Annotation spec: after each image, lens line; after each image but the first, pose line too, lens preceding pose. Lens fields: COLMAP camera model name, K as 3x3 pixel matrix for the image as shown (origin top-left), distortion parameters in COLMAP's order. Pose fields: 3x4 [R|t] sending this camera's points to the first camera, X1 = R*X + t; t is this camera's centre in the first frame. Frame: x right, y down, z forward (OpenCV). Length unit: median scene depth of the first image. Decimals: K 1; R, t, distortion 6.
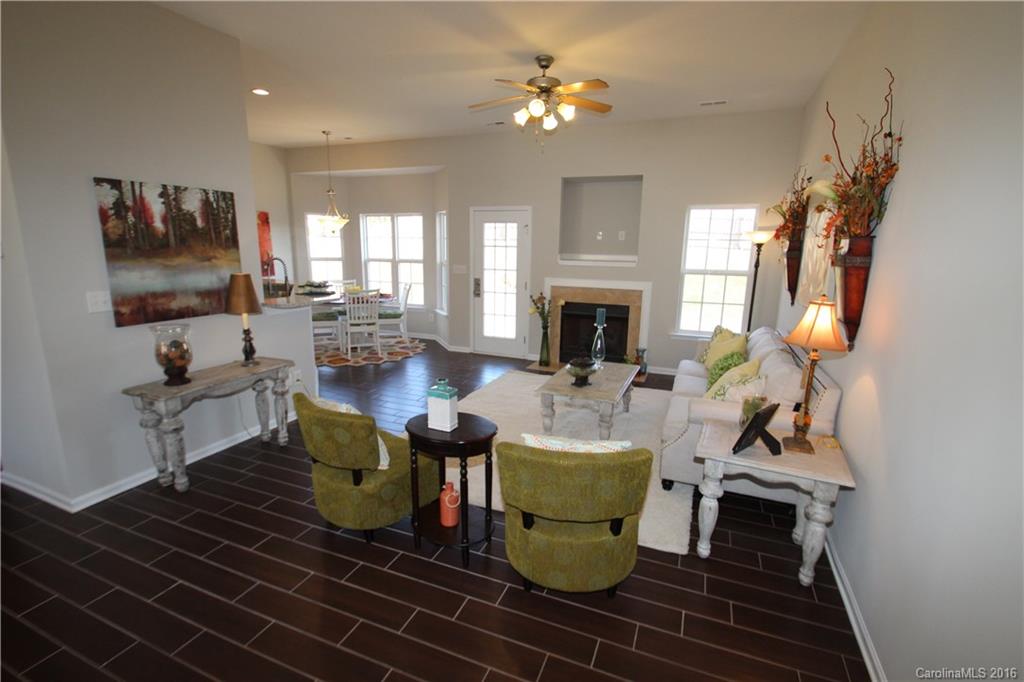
lens RADIAL K [[480.3, 0, 512.5], [0, 480.3, 345.7], [0, 0, 1]] dist [-0.000978, -0.000658]
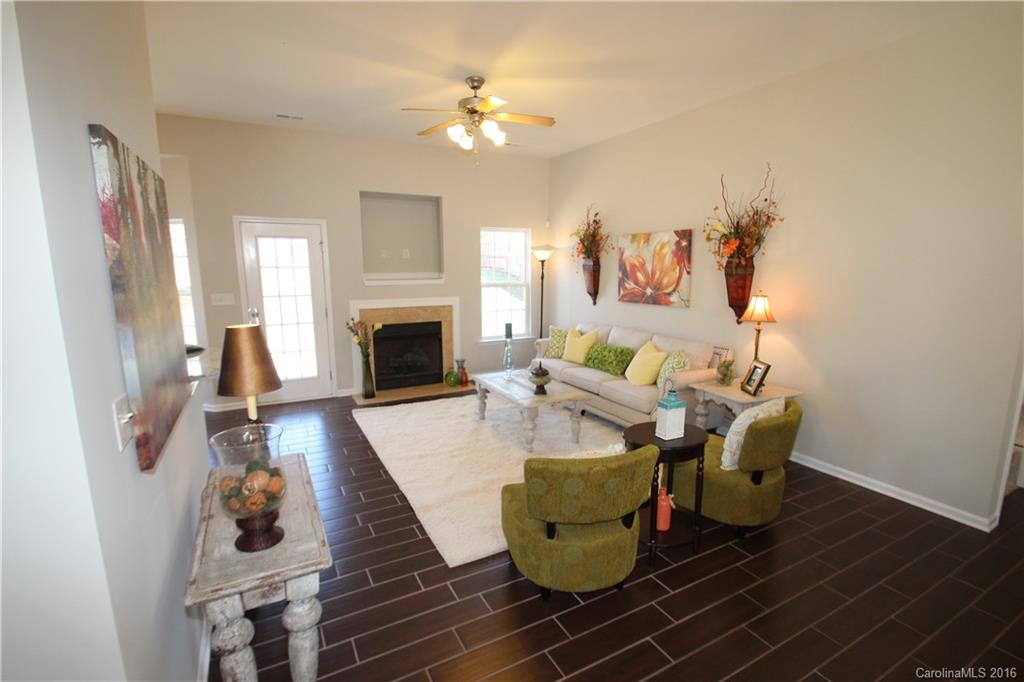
lens RADIAL K [[480.3, 0, 514.2], [0, 480.3, 344.7], [0, 0, 1]] dist [-0.000978, -0.000658]
pose [[0.631173, -0.149671, 0.761065, -0.450209], [0.171238, 0.983884, 0.051477, -0.059494], [-0.756504, 0.097832, 0.646630, 0.218978]]
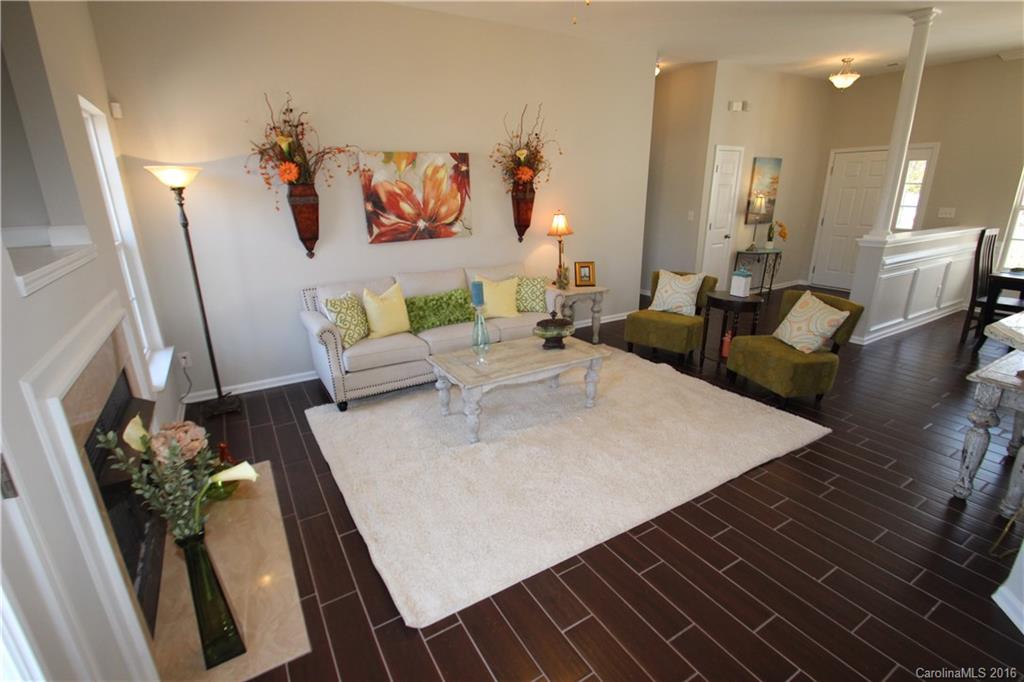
lens RADIAL K [[480.3, 0, 514.4], [0, 480.3, 343.3], [0, 0, 1]] dist [-0.000978, -0.000658]
pose [[-0.806794, -0.176327, 0.563909, -0.192500], [0.127523, 0.879964, 0.457603, -0.223100], [-0.576907, 0.441103, -0.687464, 1.072269]]
